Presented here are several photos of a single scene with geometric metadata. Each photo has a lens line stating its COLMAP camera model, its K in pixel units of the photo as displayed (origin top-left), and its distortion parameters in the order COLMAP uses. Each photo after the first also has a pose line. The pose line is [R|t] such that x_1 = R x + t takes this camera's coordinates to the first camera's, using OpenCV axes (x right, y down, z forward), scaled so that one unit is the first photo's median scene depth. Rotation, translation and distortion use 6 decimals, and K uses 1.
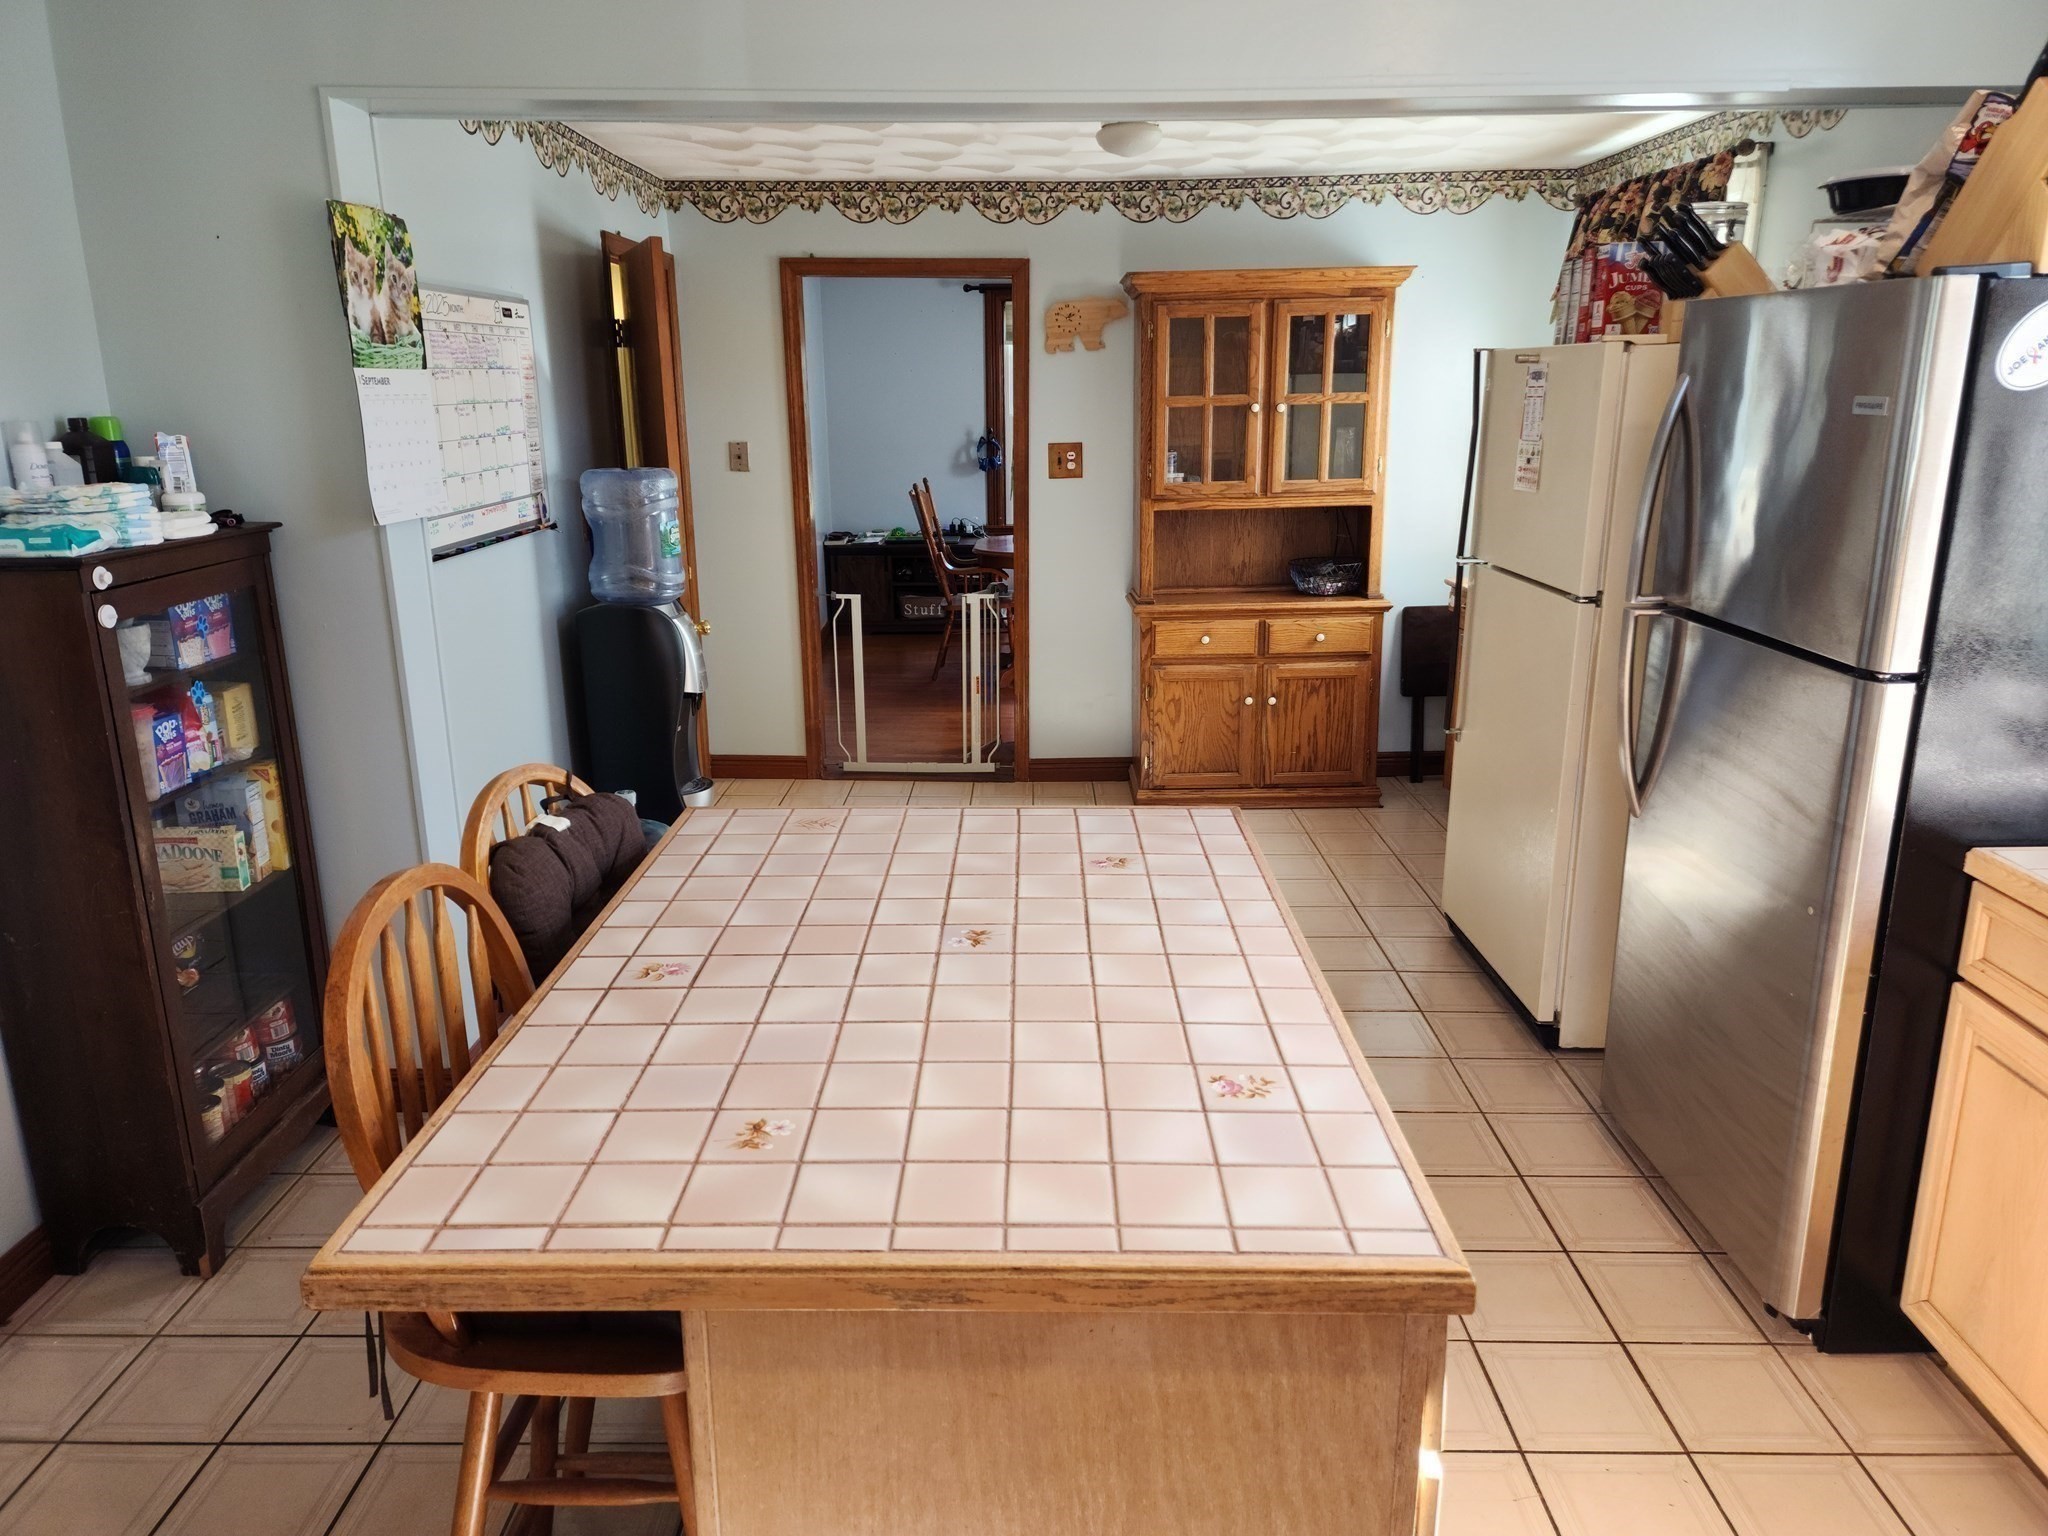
lens RADIAL K [[1395.1, 0, 1017.3], [0, 1395.1, 770.2], [0, 0, 1]] dist [0.028811, -0.006998]
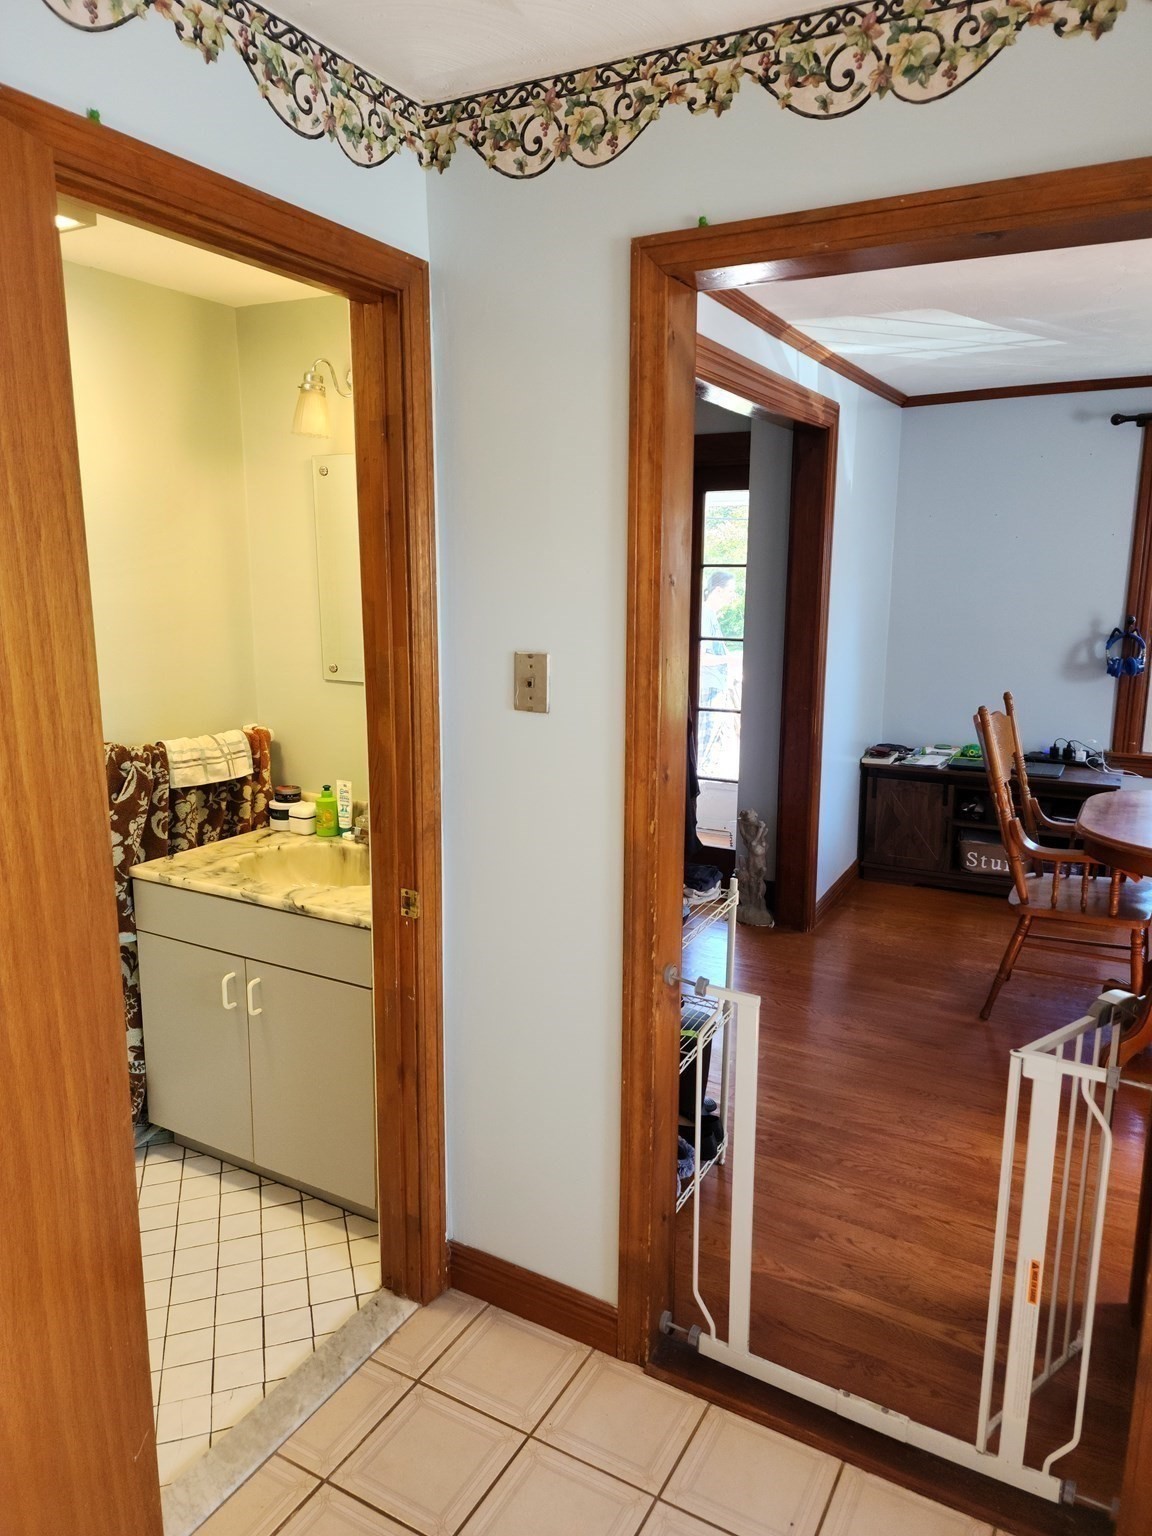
lens RADIAL K [[1046.4, 0, 573.6], [0, 1046.4, 756.4], [0, 0, 1]] dist [0.028811, -0.006998]
pose [[0.878668, 0.099963, -0.466850, -0.017334], [-0.140414, 0.988696, -0.052574, -0.170341], [0.456318, 0.111748, 0.882772, 0.650524]]
